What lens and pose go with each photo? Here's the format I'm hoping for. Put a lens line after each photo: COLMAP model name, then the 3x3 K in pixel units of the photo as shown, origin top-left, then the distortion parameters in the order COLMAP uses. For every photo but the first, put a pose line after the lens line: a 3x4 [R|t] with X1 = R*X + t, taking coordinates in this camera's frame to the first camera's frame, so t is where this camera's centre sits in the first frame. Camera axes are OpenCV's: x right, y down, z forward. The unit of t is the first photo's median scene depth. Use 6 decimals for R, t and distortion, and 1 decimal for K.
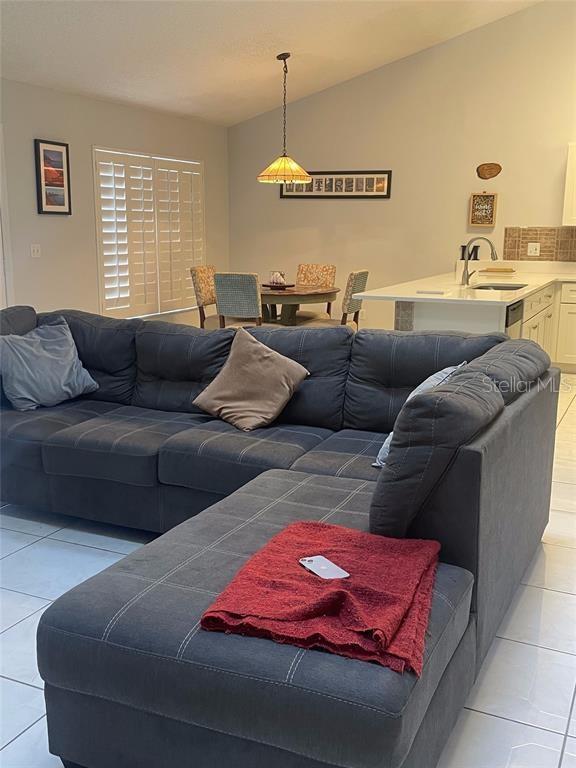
lens RADIAL K [[789.1, 0, 287.9], [0, 789.1, 385.0], [0, 0, 1]] dist [0.085152, 0.000000]
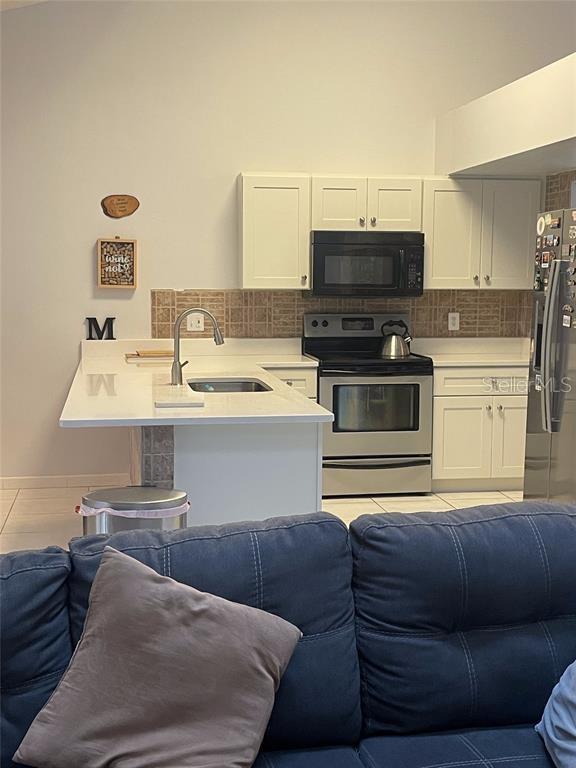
lens RADIAL K [[1043.9, 0, 286.7], [0, 1043.9, 407.9], [0, 0, 1]] dist [0.052285, 0.000000]
pose [[0.819199, -0.078034, 0.568175, -0.141060], [0.119442, 0.992190, -0.035944, -0.055592], [-0.560933, 0.097309, 0.822122, 0.229267]]
